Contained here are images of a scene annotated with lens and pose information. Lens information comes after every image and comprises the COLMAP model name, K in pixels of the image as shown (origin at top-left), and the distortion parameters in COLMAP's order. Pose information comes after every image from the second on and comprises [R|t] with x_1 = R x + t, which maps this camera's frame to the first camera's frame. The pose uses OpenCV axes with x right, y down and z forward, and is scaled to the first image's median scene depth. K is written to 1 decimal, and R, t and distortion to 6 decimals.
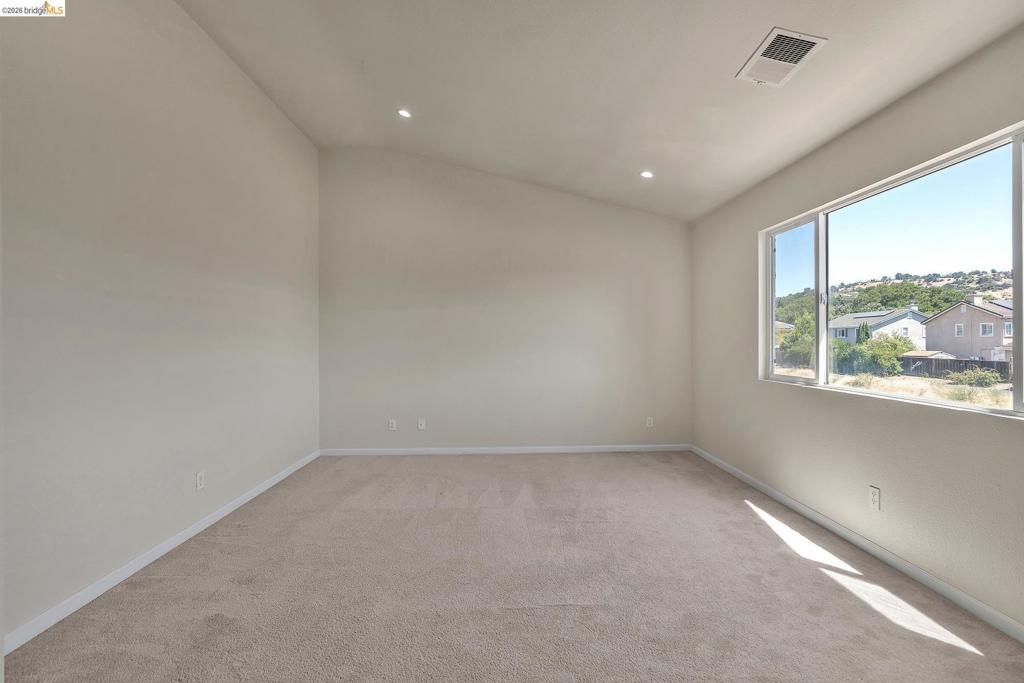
lens RADIAL K [[473.6, 0, 509.5], [0, 473.6, 338.2], [0, 0, 1]] dist [0.011533, 0.001675]
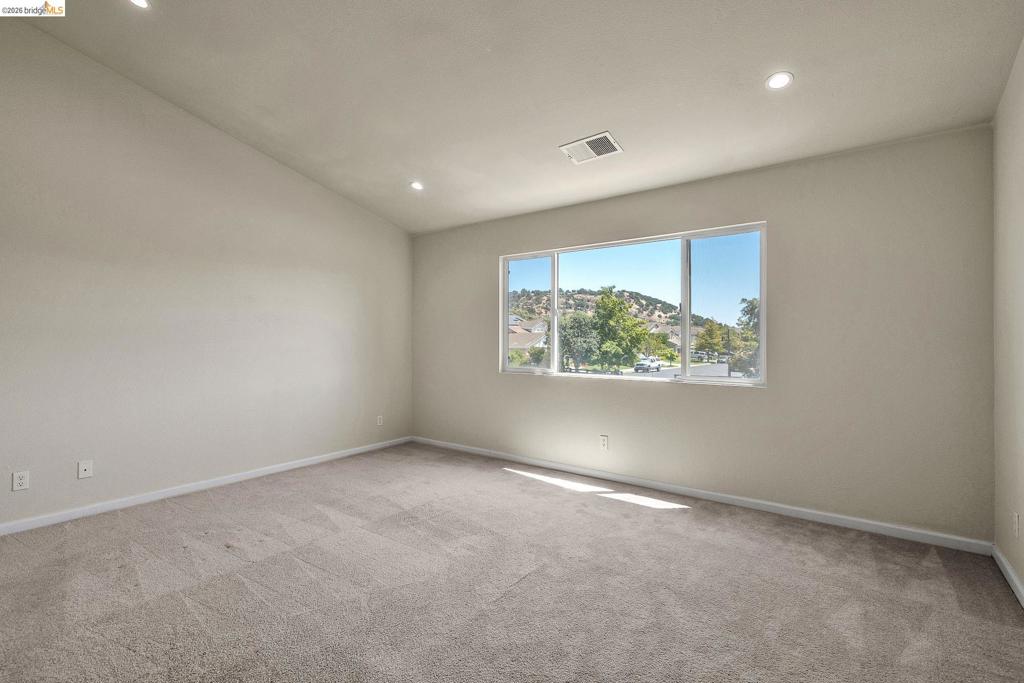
lens RADIAL K [[473.6, 0, 517.9], [0, 473.6, 337.5], [0, 0, 1]] dist [0.011533, 0.001675]
pose [[0.612295, 0.013296, 0.790518, -0.572687], [-0.012521, 0.999896, -0.007119, 0.001834], [-0.790531, -0.005539, 0.612397, 0.236560]]
